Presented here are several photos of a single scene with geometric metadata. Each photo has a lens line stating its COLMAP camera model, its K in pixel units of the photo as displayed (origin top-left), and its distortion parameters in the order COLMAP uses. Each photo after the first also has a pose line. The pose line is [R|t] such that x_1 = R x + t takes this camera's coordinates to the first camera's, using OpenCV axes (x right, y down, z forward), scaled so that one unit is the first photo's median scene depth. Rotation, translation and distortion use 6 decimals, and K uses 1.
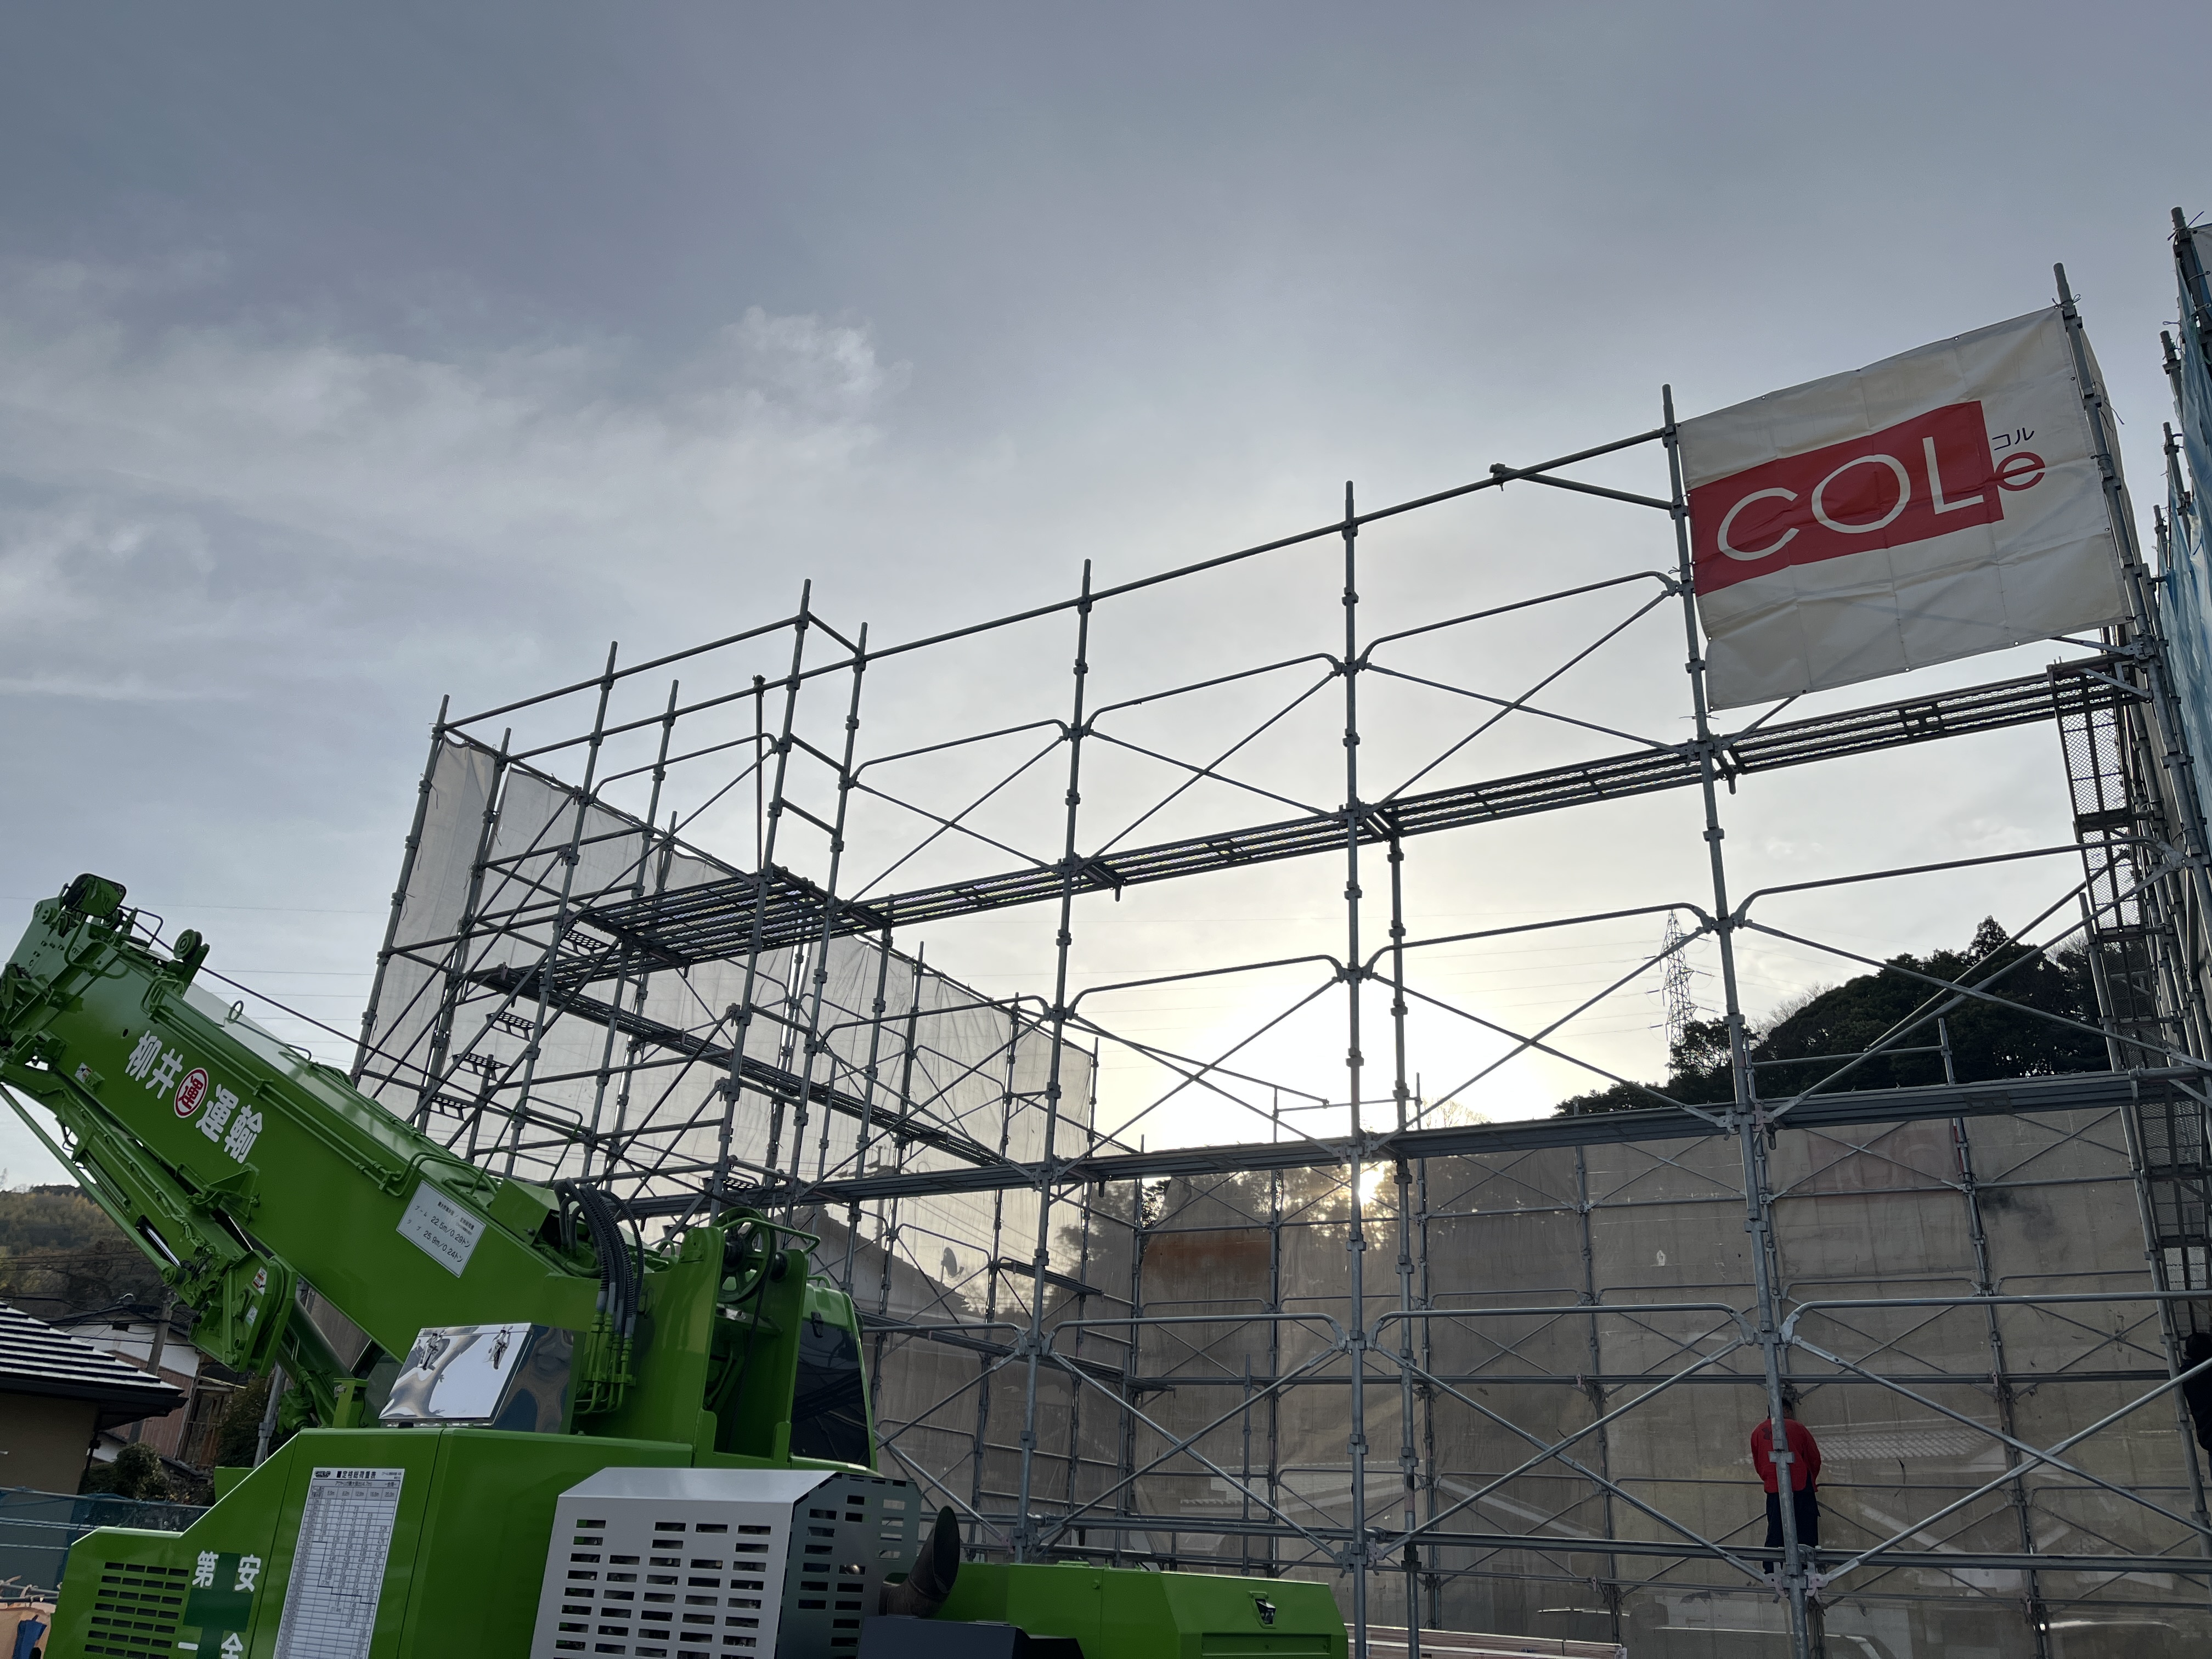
lens RADIAL K [[1679.3, 0, 1089.3], [0, 1679.3, 829.5], [0, 0, 1]] dist [0.067242, -0.065748]
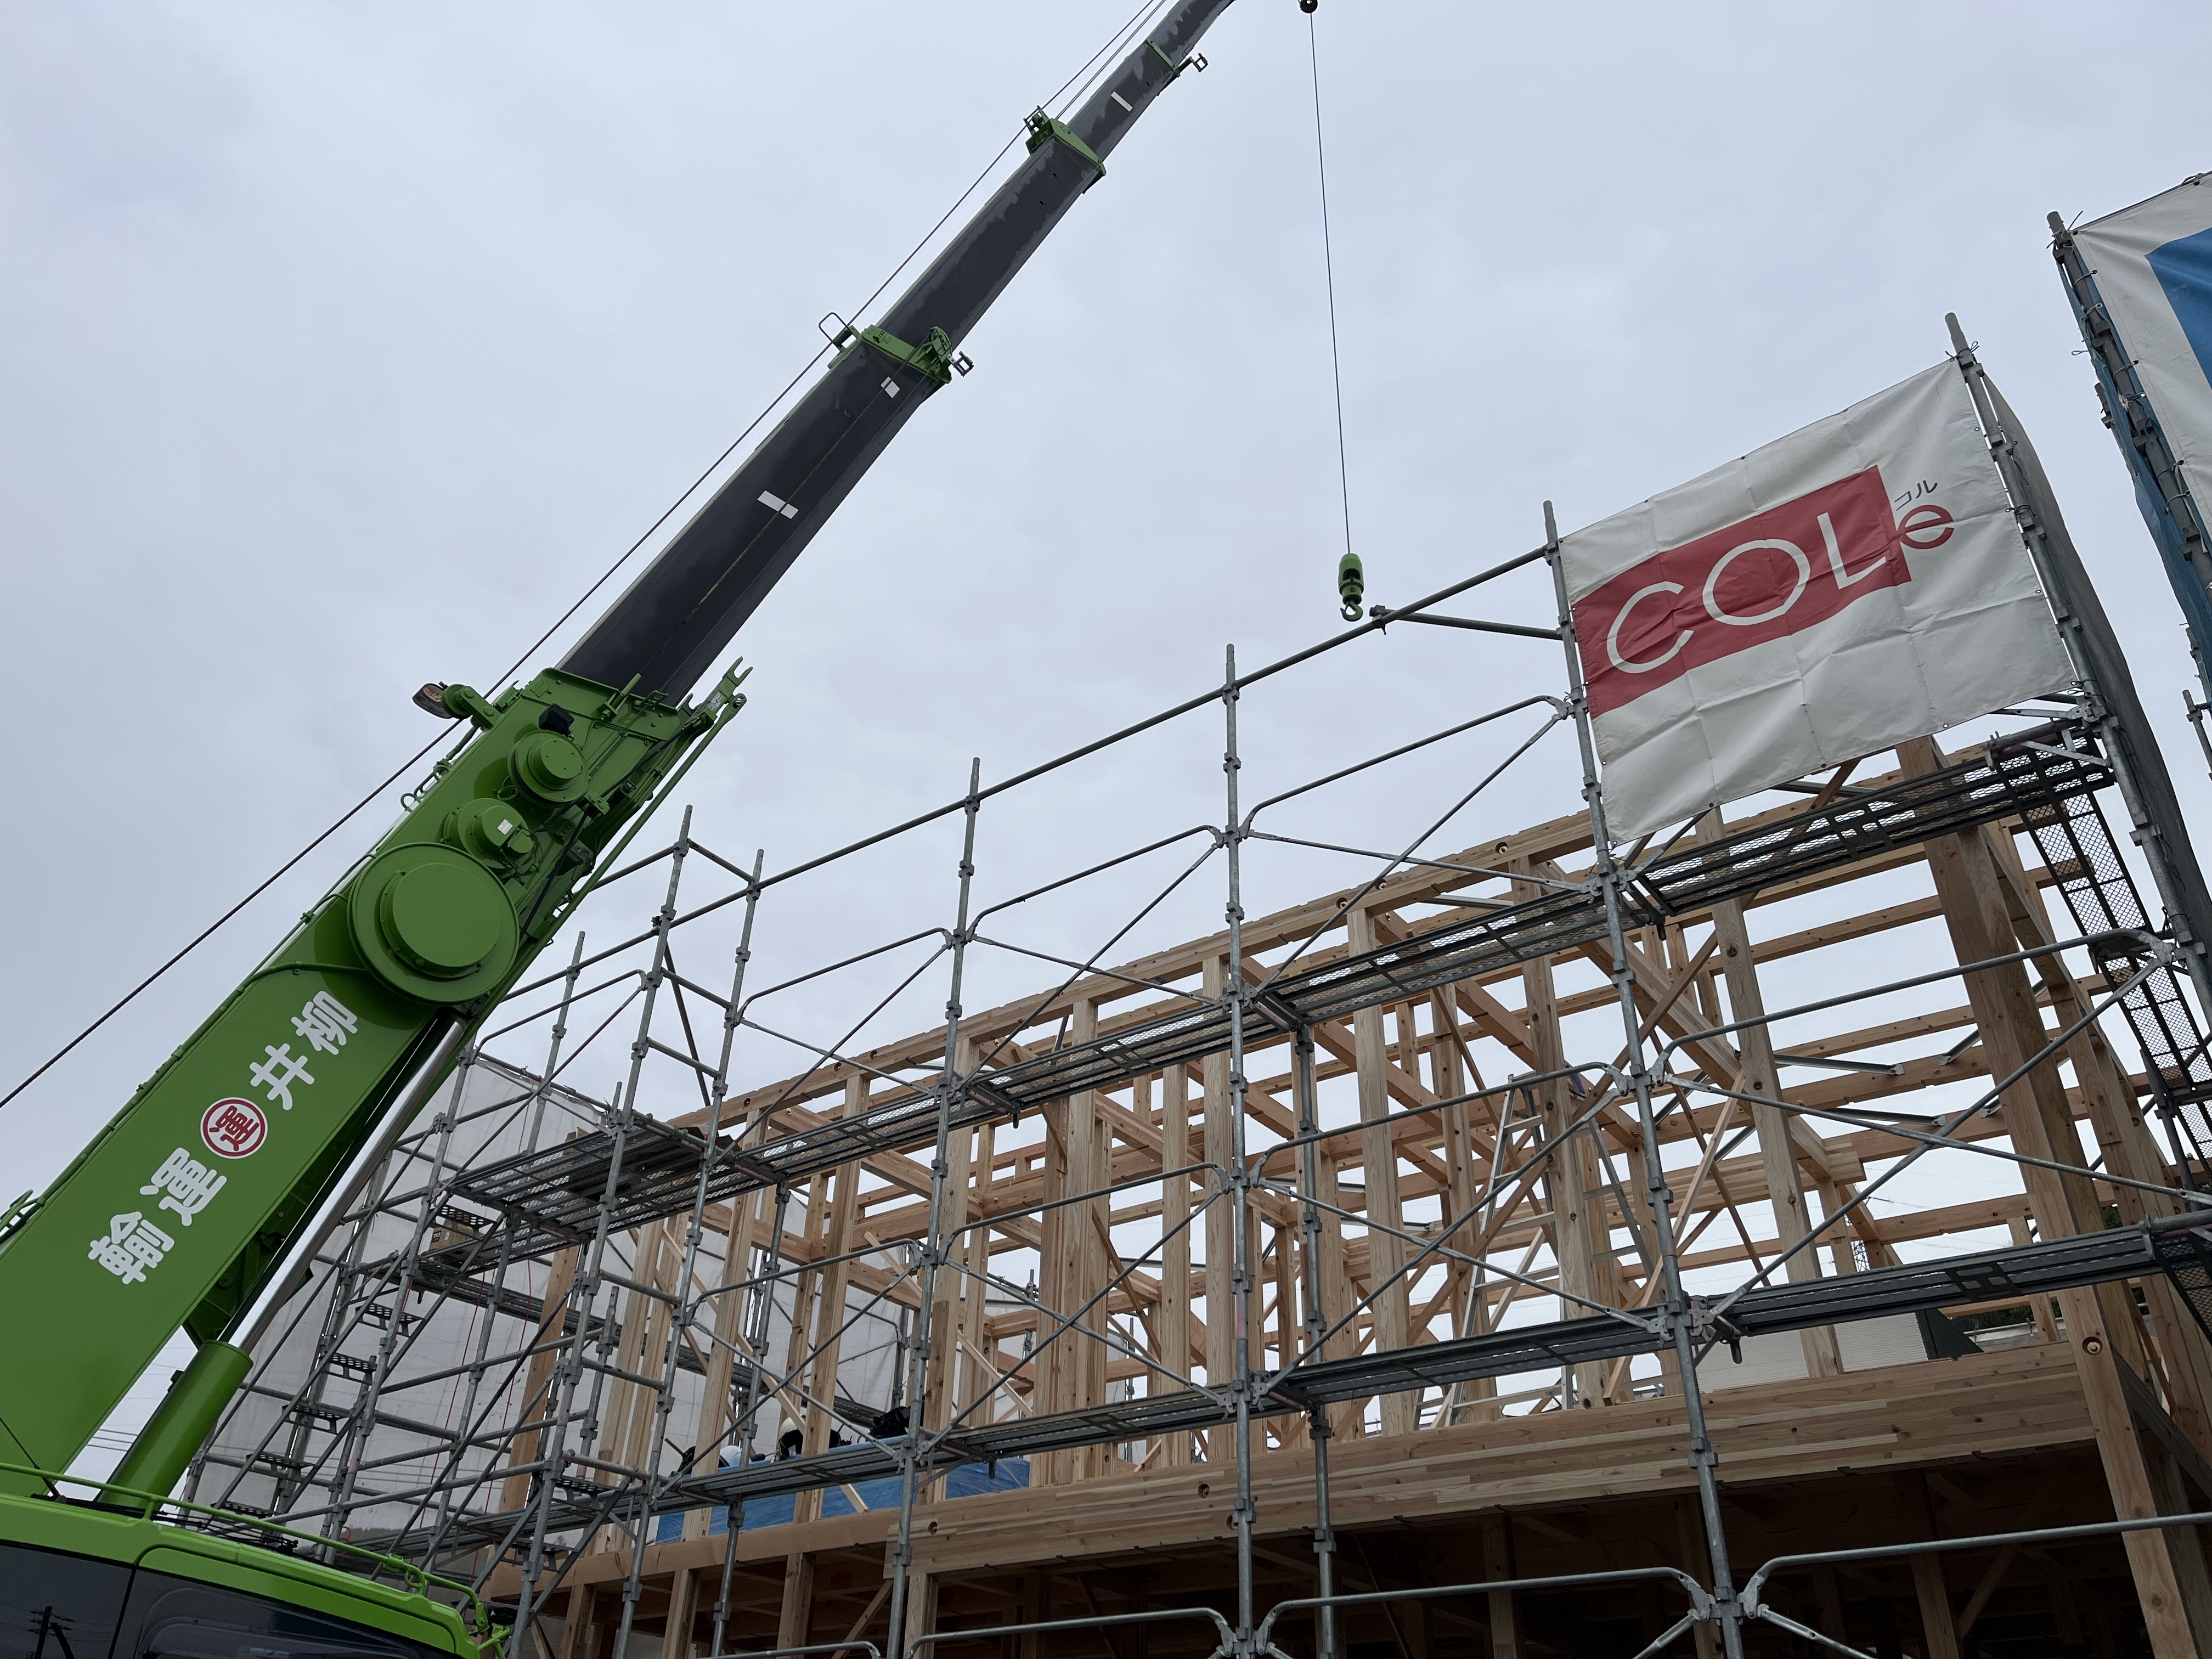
lens RADIAL K [[1679.3, 0, 1095.2], [0, 1679.3, 834.9], [0, 0, 1]] dist [0.067242, -0.065748]
pose [[0.994886, -0.073876, -0.068879, 0.143328], [0.060962, 0.982912, -0.173689, 0.052492], [0.080534, 0.168602, 0.982389, 0.118688]]
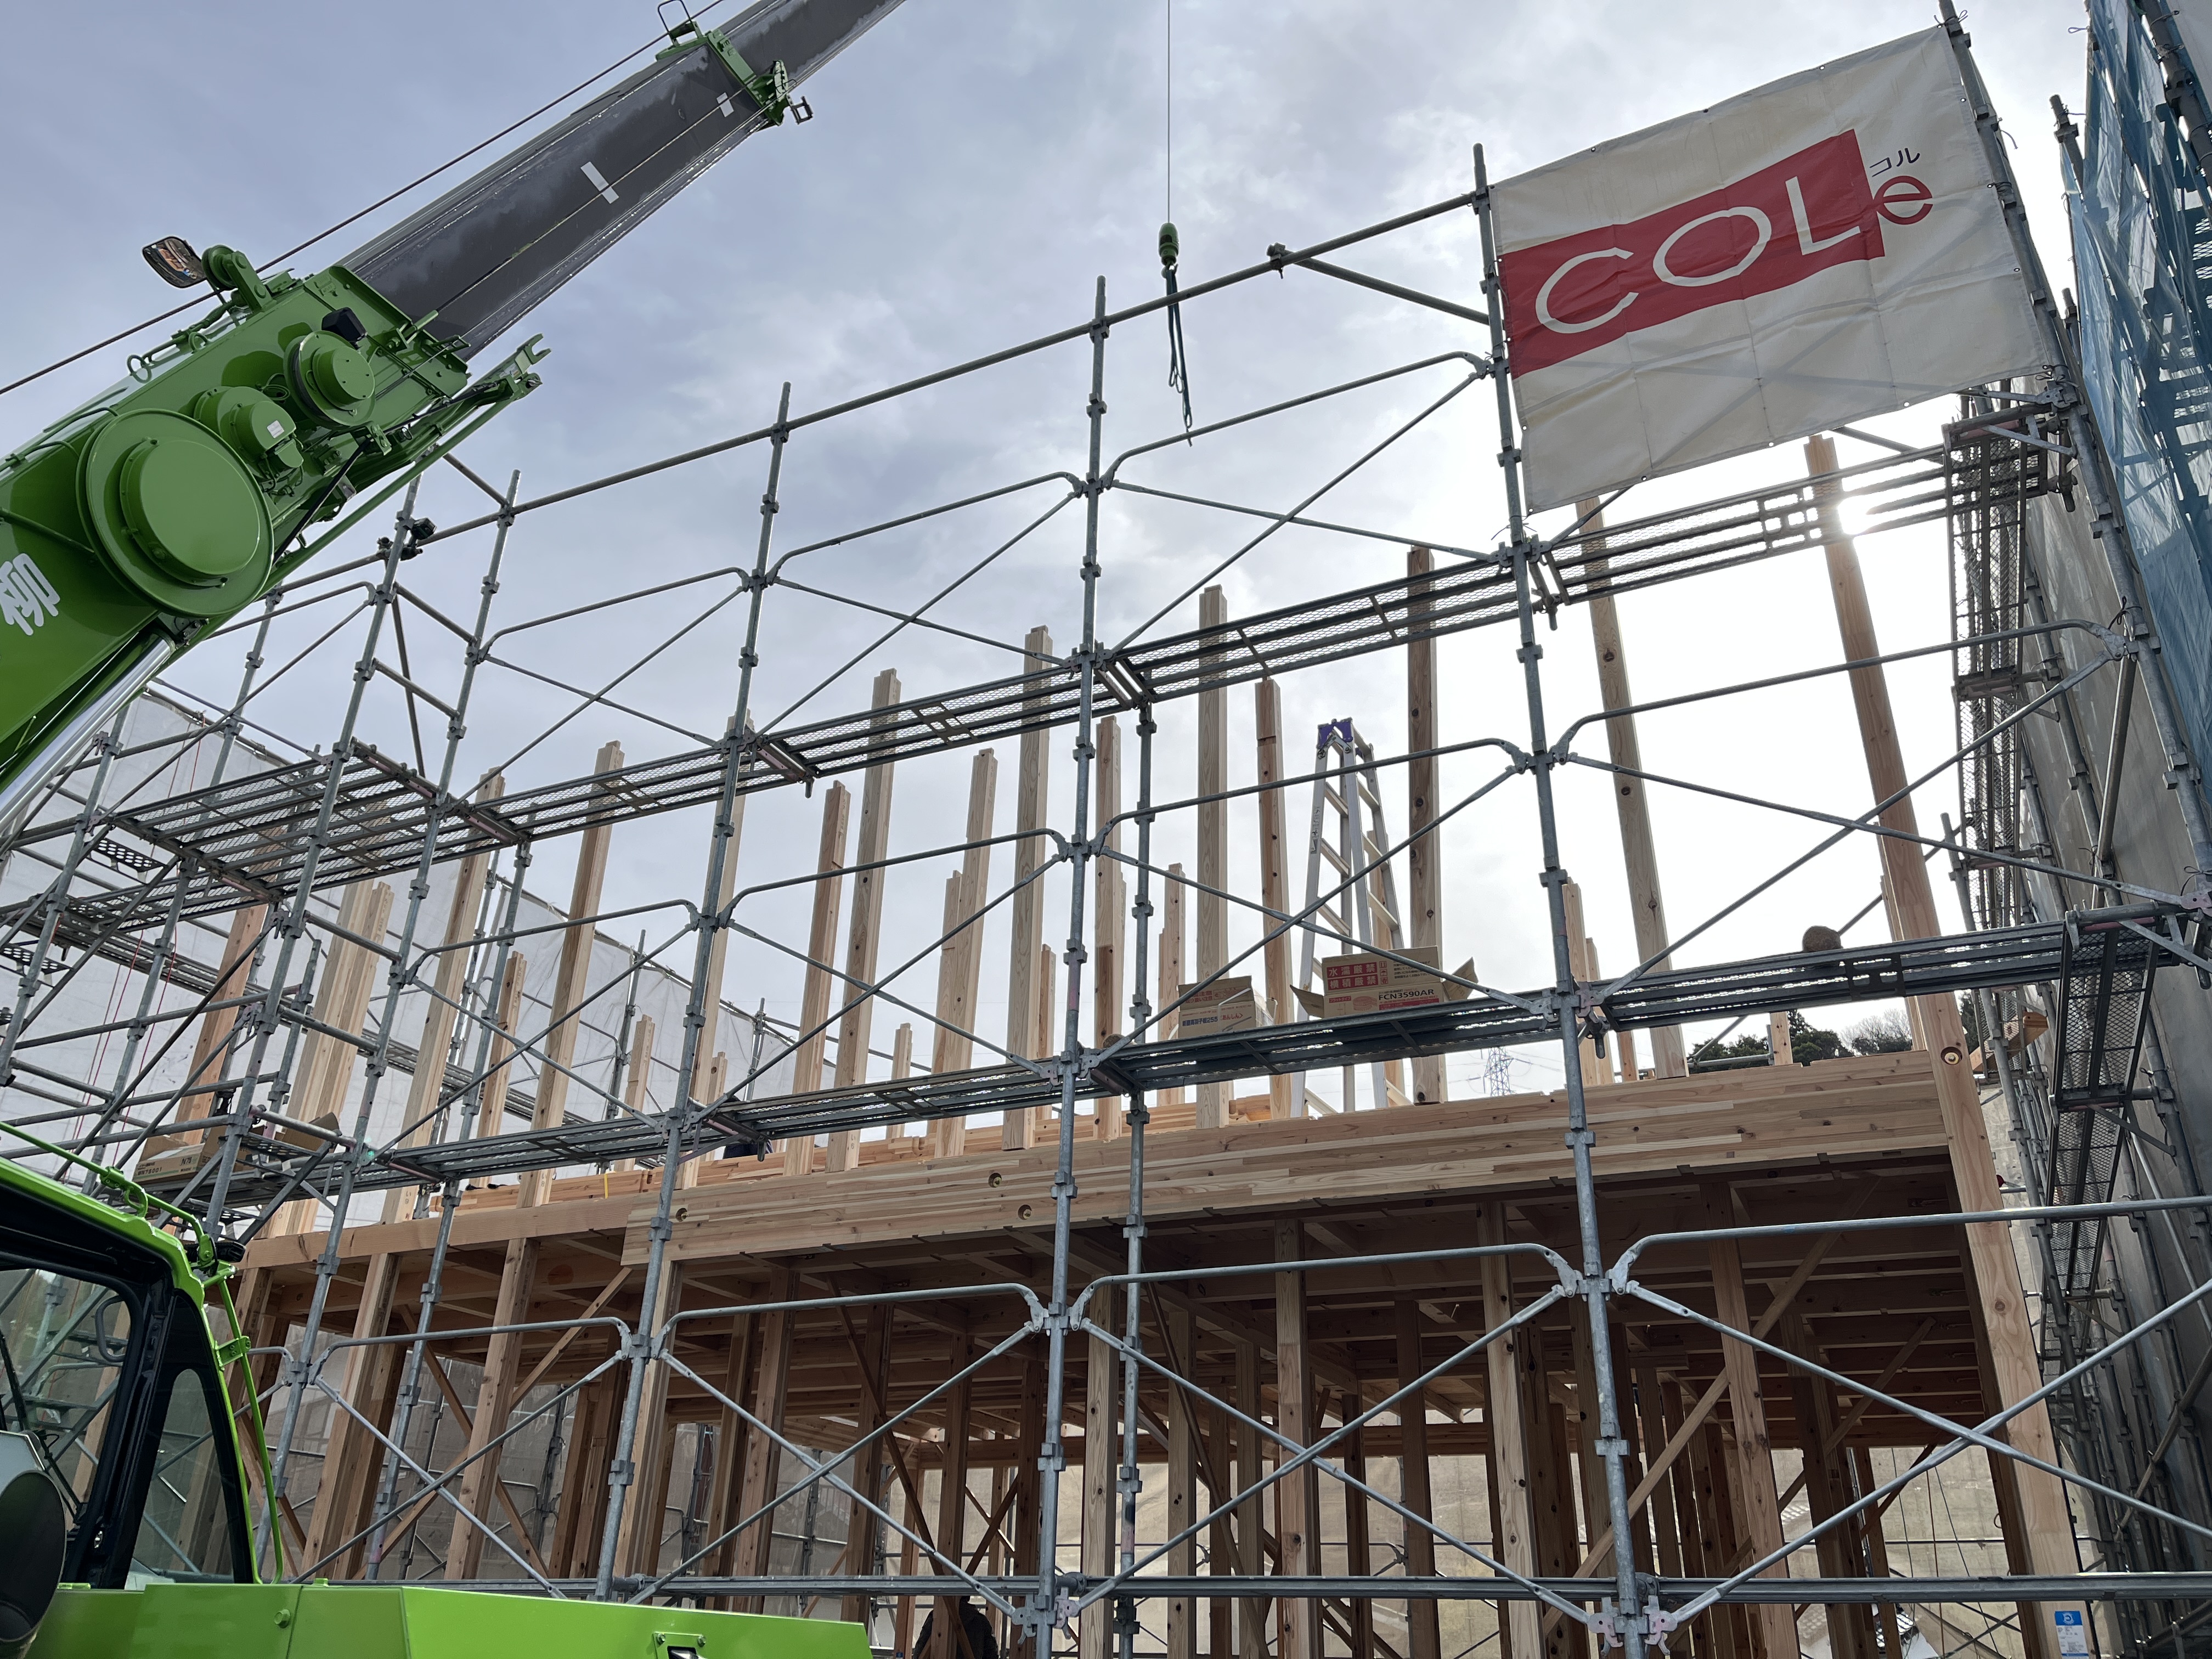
lens RADIAL K [[1679.3, 0, 1103.0], [0, 1679.3, 839.3], [0, 0, 1]] dist [0.067242, -0.065748]
pose [[0.994448, 0.022640, 0.102765, 0.081586], [-0.017656, 0.998635, -0.049153, 0.108900], [-0.103737, 0.047066, 0.993491, 0.215579]]
